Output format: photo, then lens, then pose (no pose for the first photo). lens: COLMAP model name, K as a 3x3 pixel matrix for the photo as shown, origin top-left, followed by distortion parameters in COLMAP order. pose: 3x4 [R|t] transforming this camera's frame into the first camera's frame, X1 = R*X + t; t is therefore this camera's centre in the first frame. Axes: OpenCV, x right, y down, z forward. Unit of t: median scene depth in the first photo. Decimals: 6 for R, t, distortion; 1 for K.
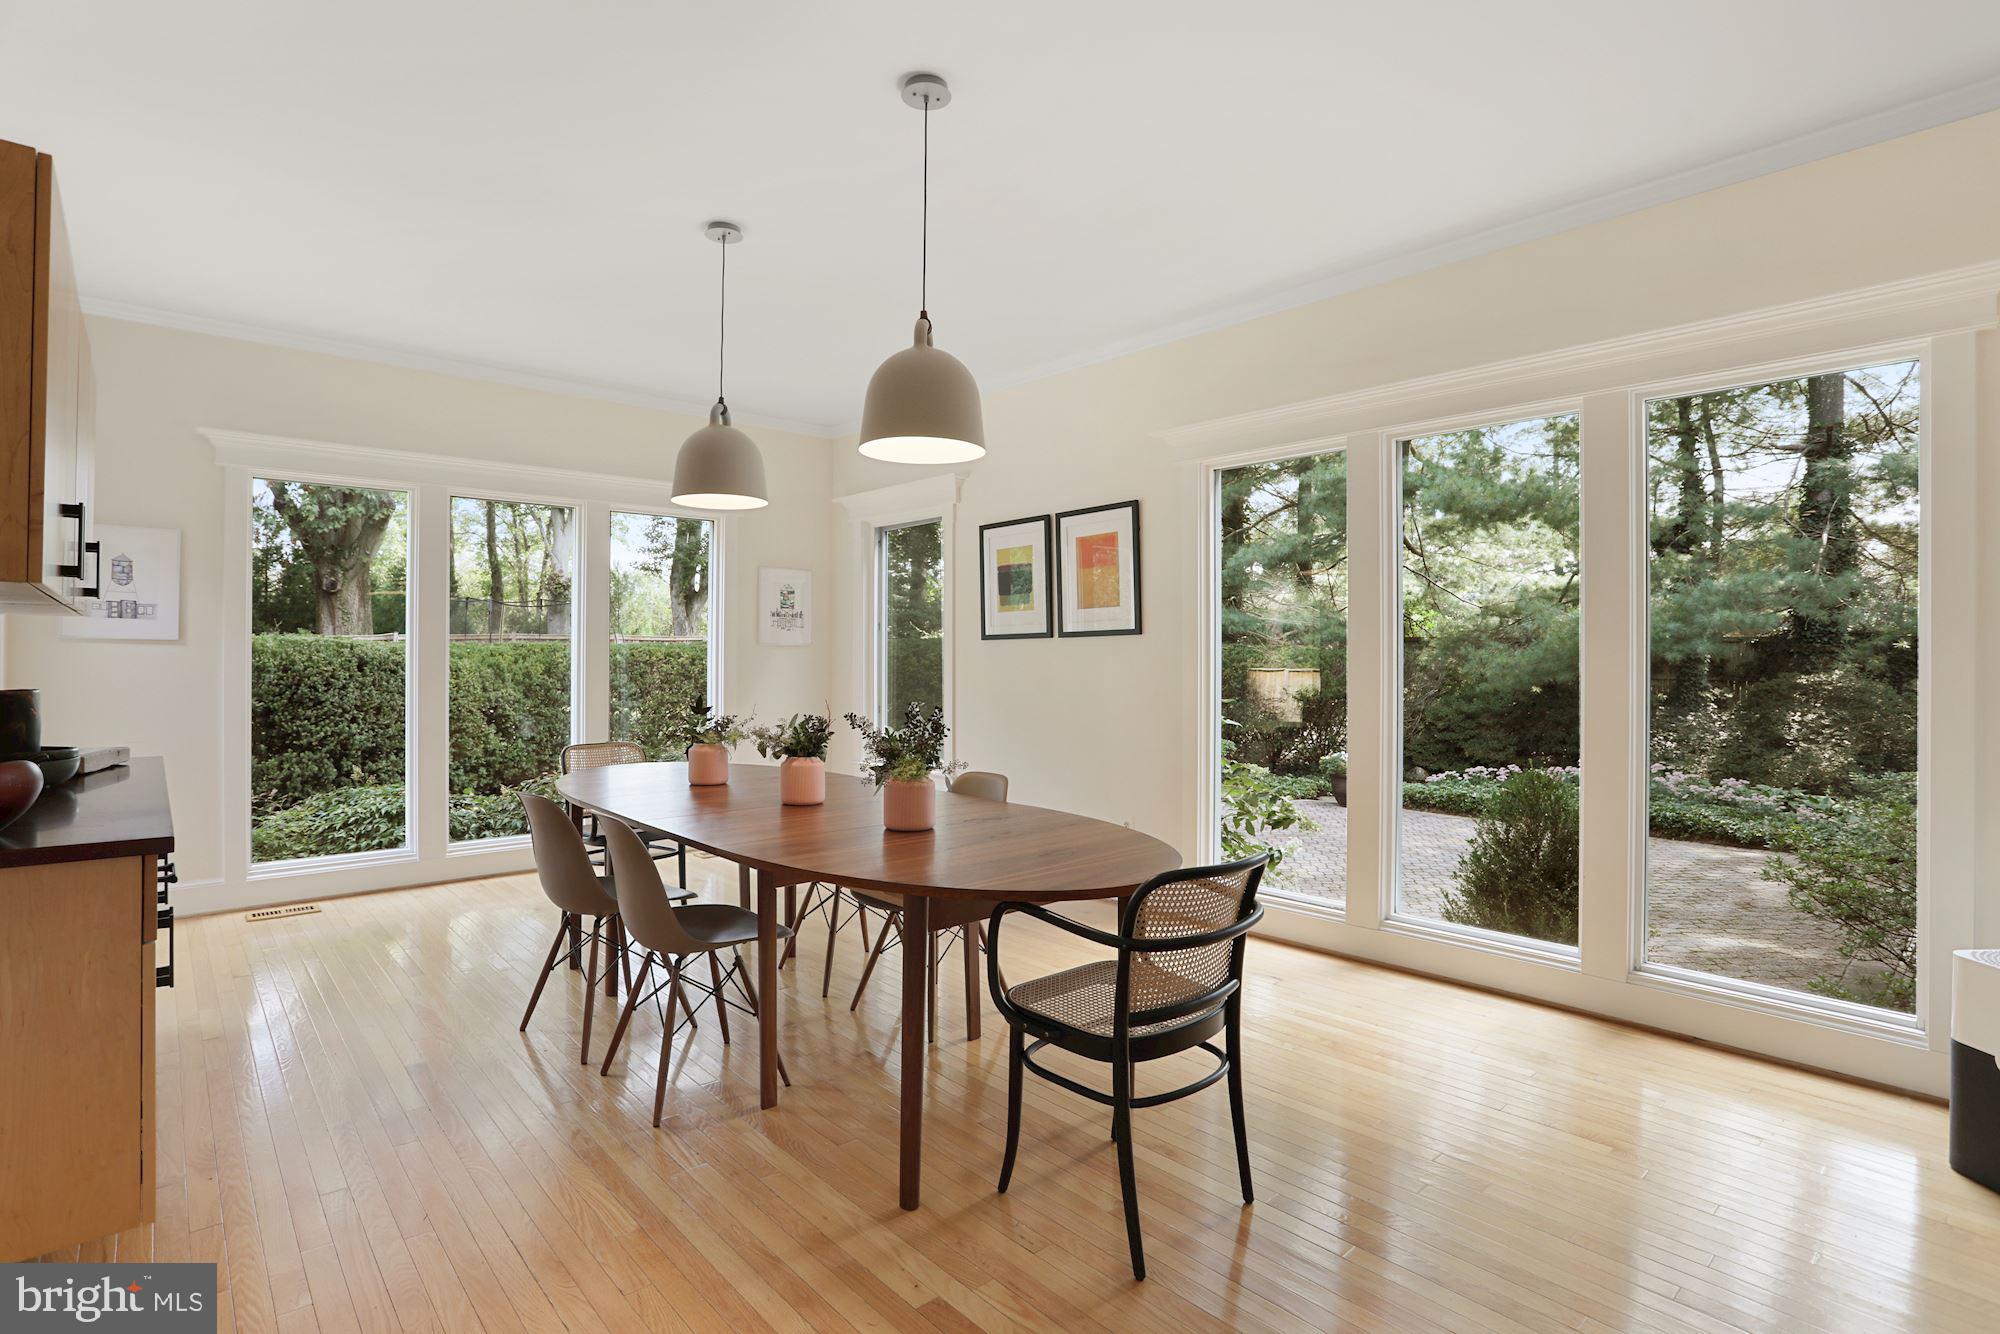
lens RADIAL K [[969.9, 0, 1000.3], [0, 969.9, 663.2], [0, 0, 1]] dist [-0.065909, 0.027978]
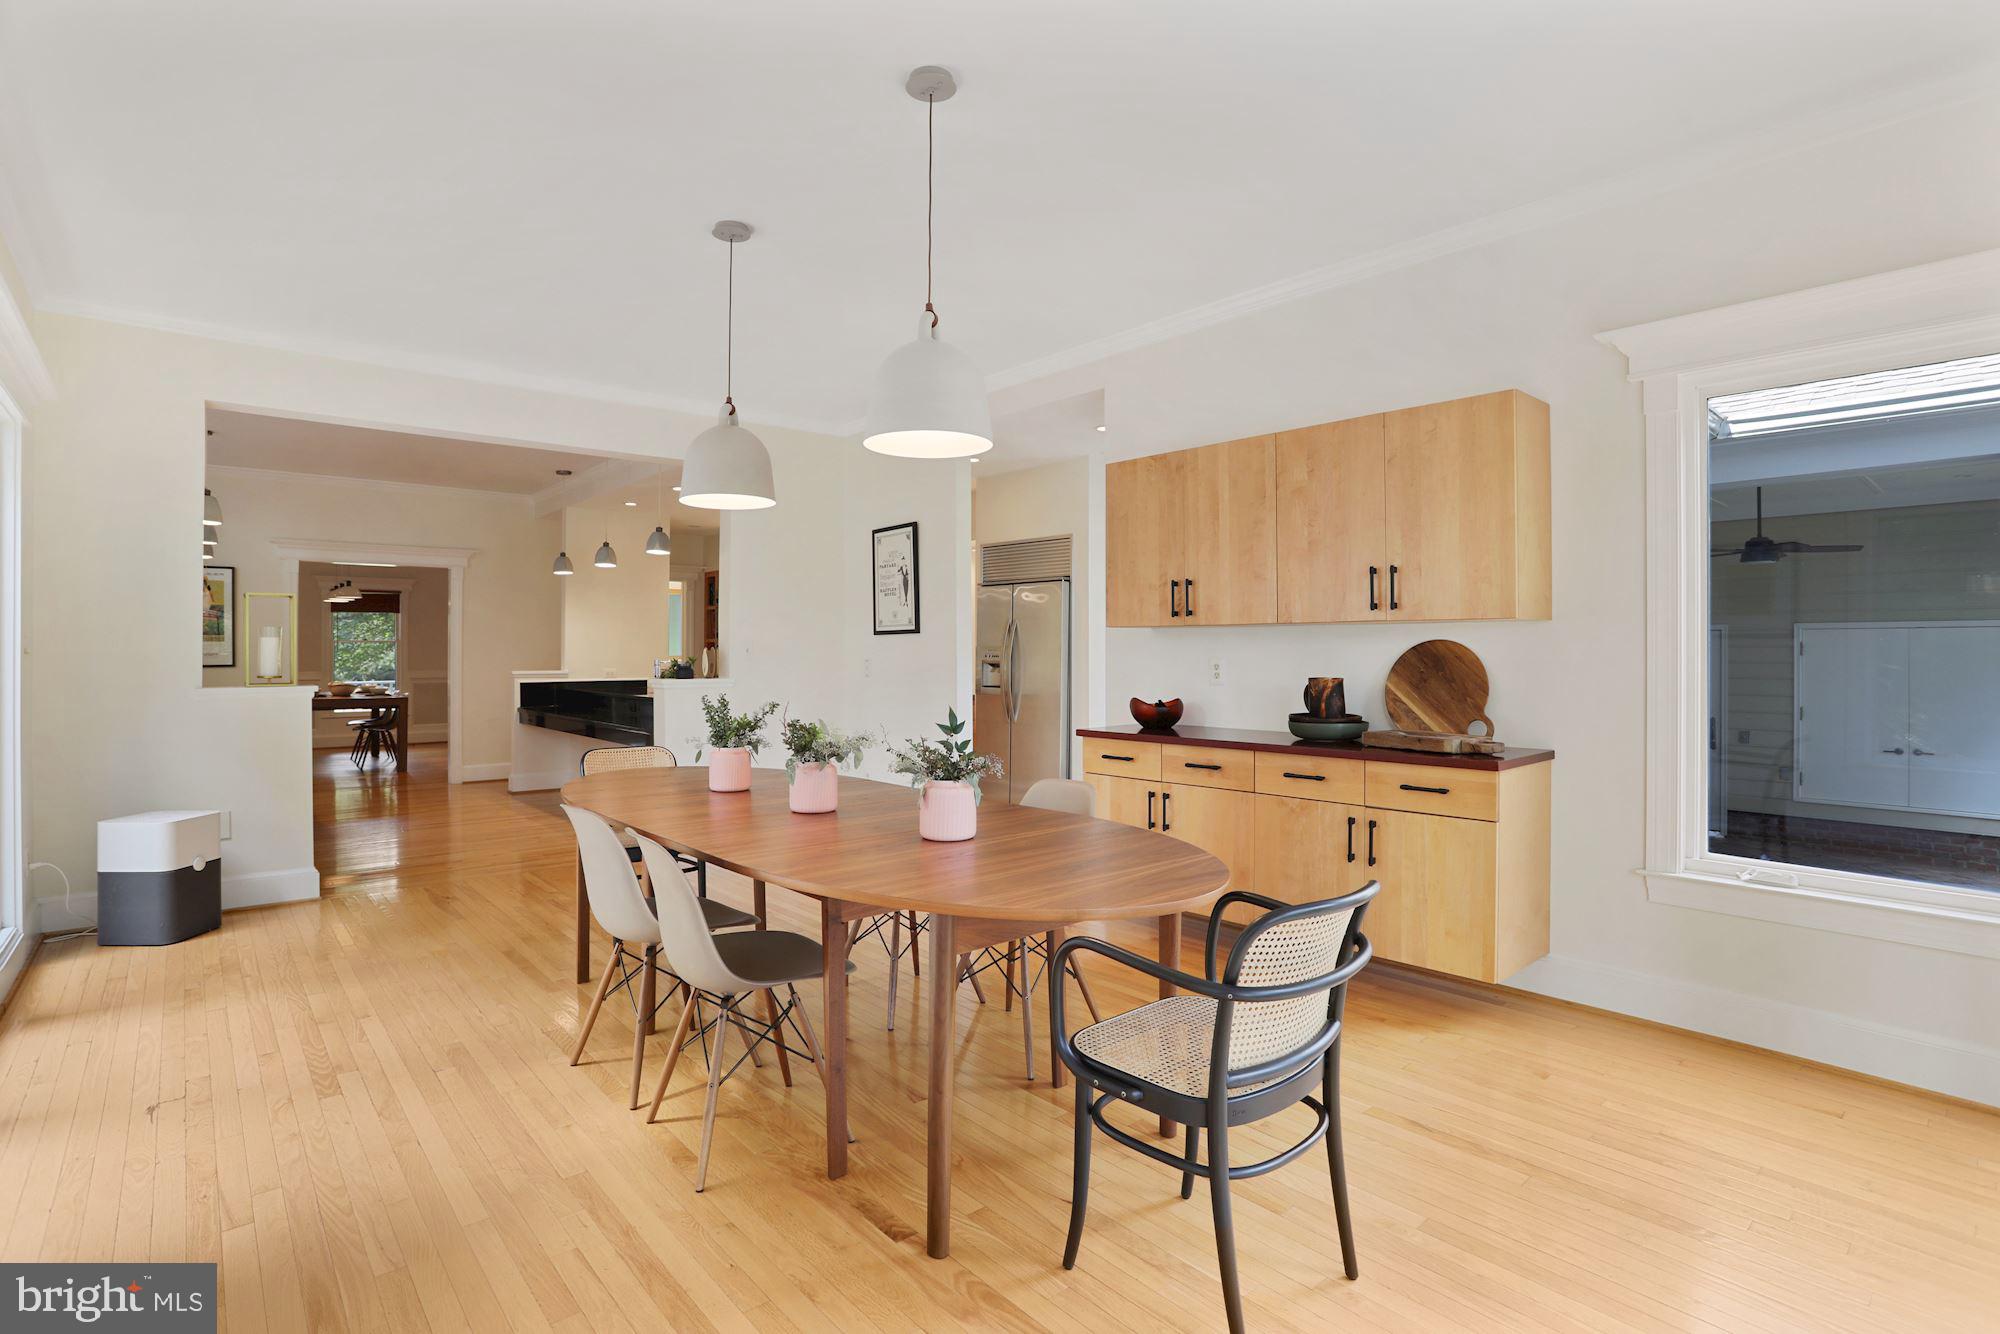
lens RADIAL K [[969.3, 0, 1003.9], [0, 969.3, 658.6], [0, 0, 1]] dist [-0.068269, 0.032547]
pose [[-0.999988, 0.002141, 0.004370, -0.230786], [0.002204, 0.999894, 0.014408, -0.011853], [-0.004339, 0.014418, -0.999887, 1.112817]]
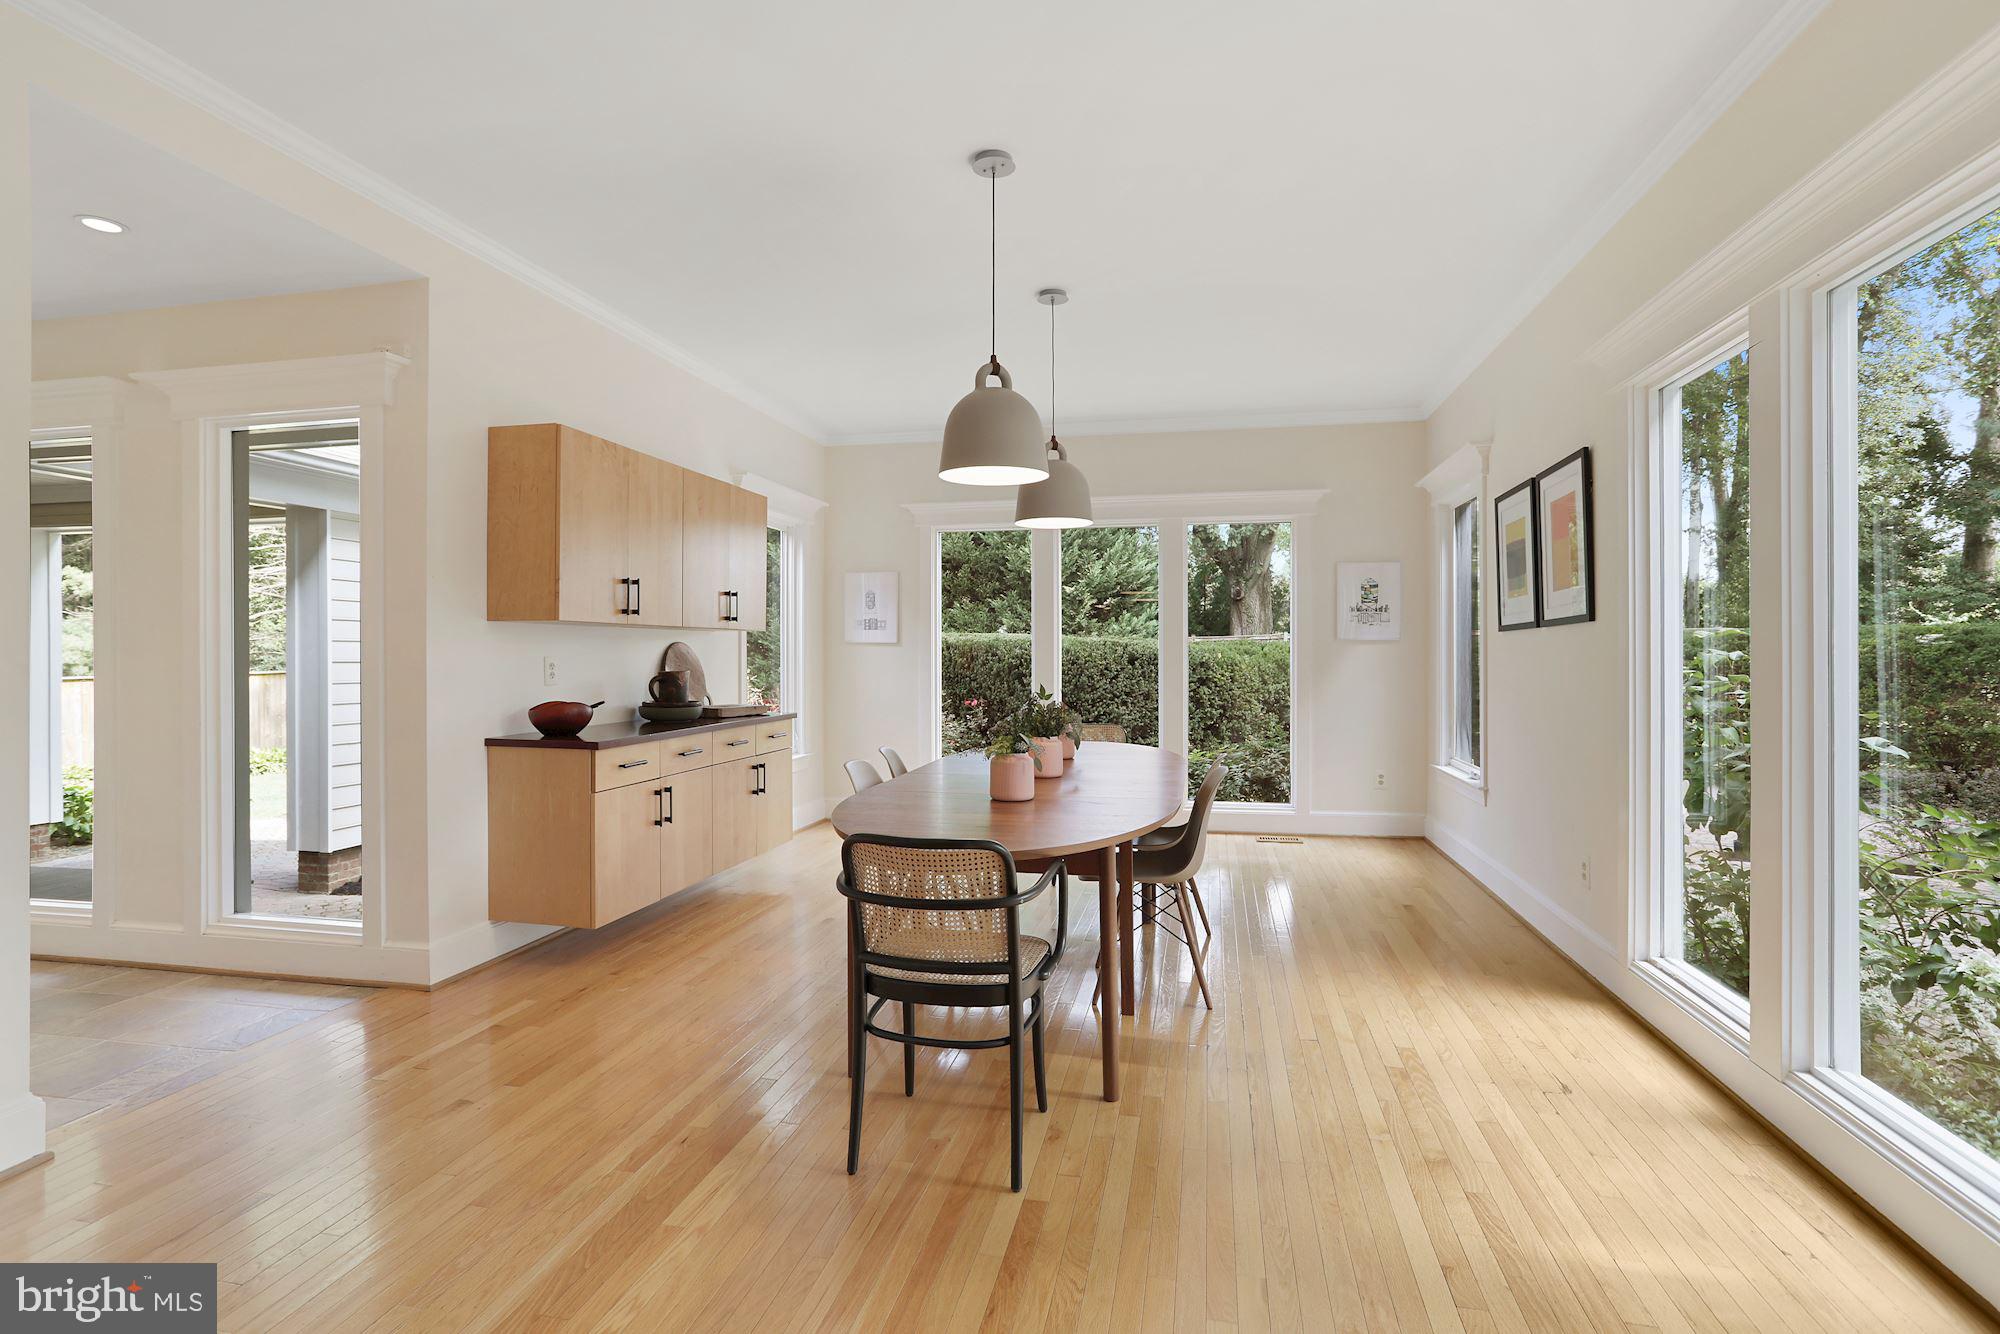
lens RADIAL K [[969.3, 0, 1003.9], [0, 969.3, 658.6], [0, 0, 1]] dist [-0.068269, 0.032547]
pose [[0.587767, 0.001212, -0.809029, 0.407182], [-0.001713, 0.999999, 0.000253, 0.000298], [0.809028, 0.001237, 0.587768, 0.153710]]
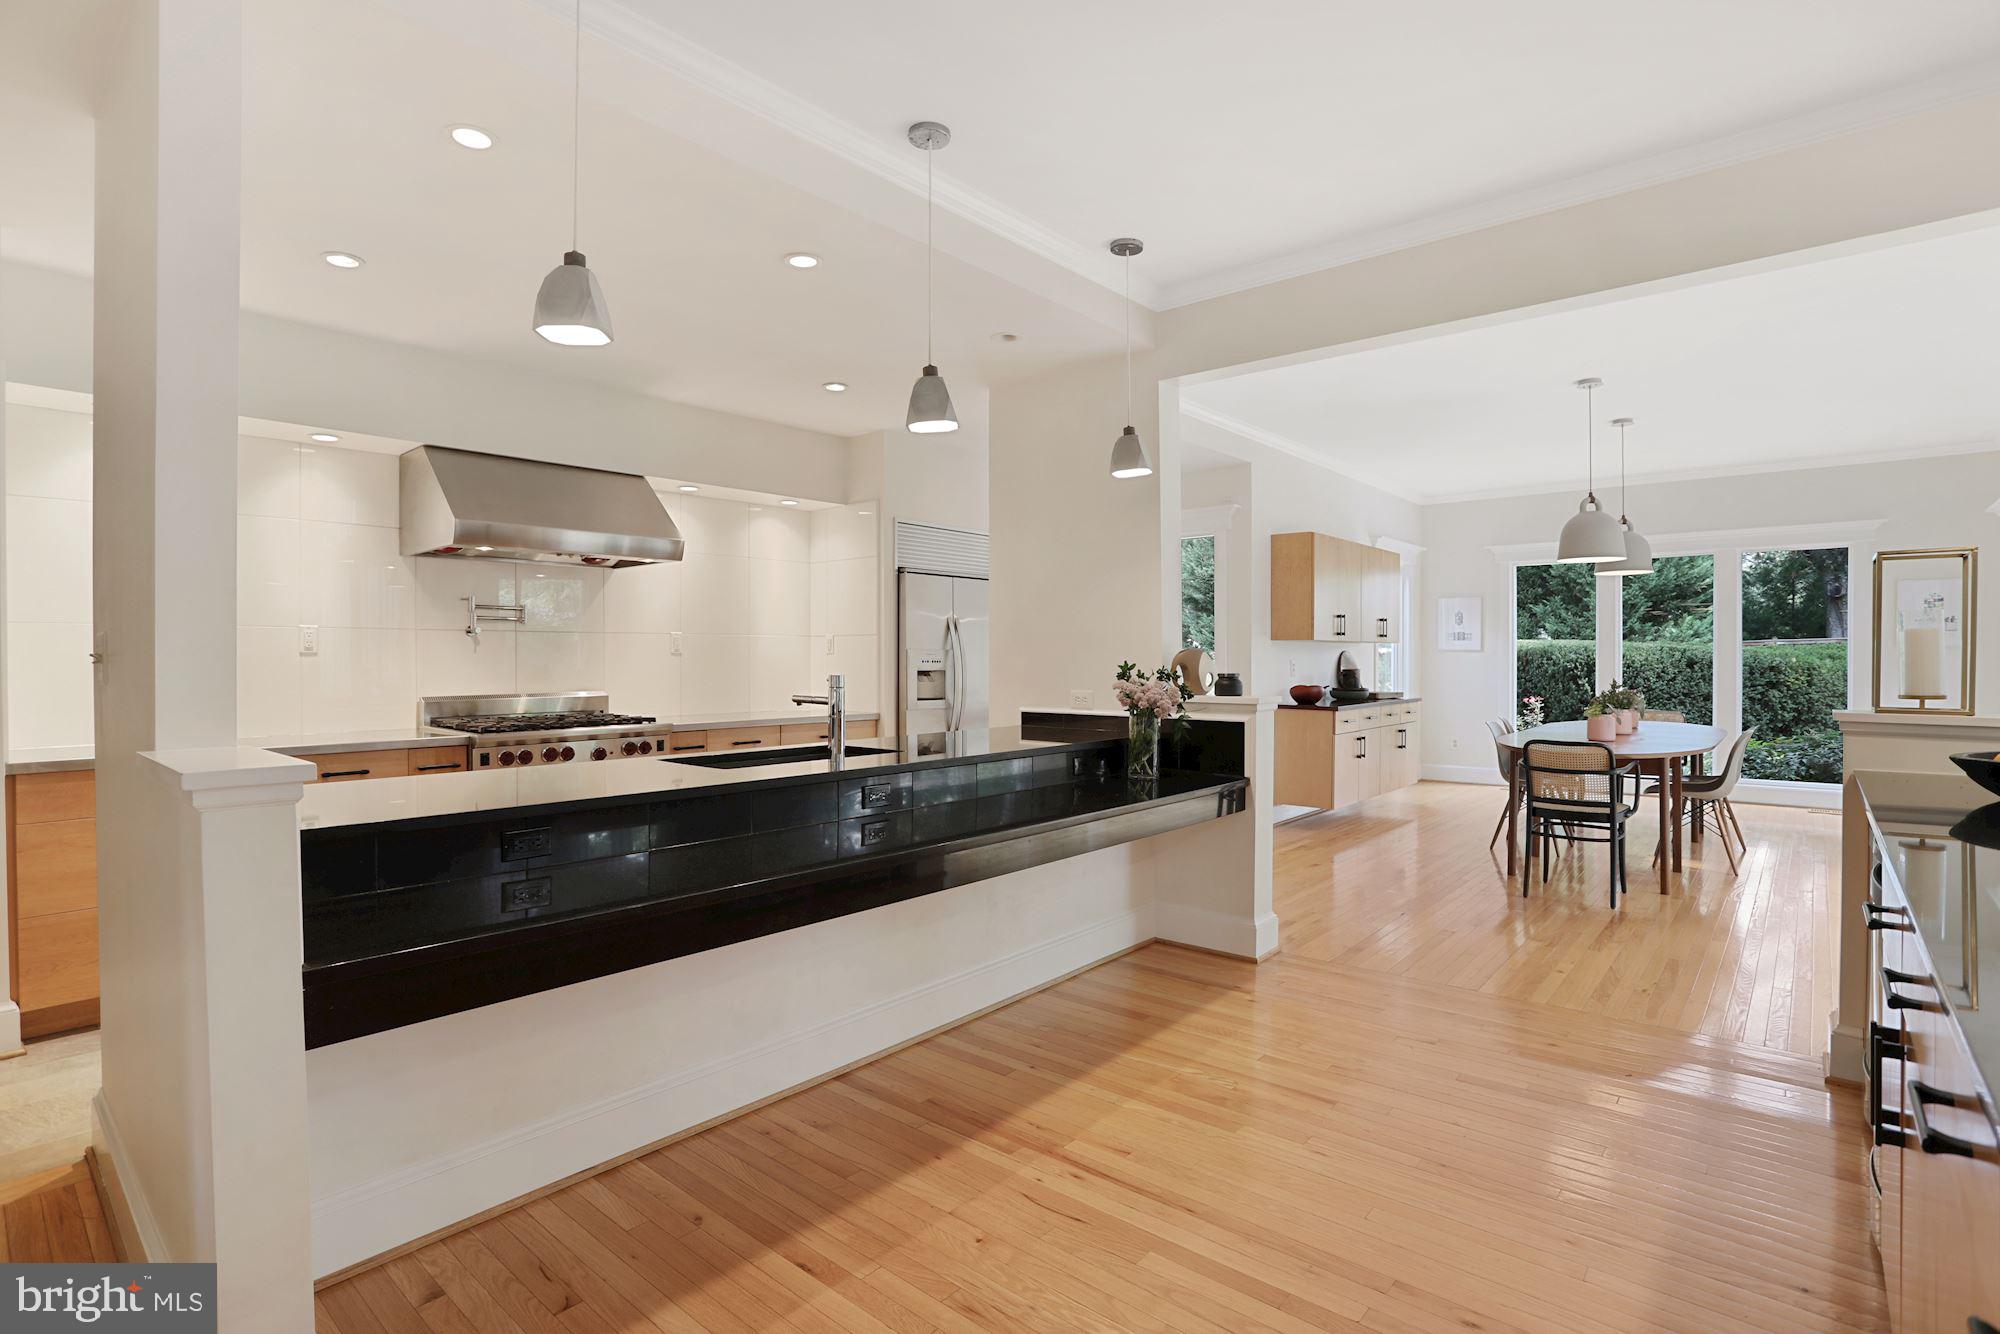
lens RADIAL K [[969.9, 0, 1000.3], [0, 969.9, 663.2], [0, 0, 1]] dist [-0.065909, 0.027978]
pose [[0.121902, 0.002813, -0.992538, 0.852662], [-0.003879, 0.999990, 0.002358, 0.002545], [0.992535, 0.003563, 0.121911, -0.249231]]
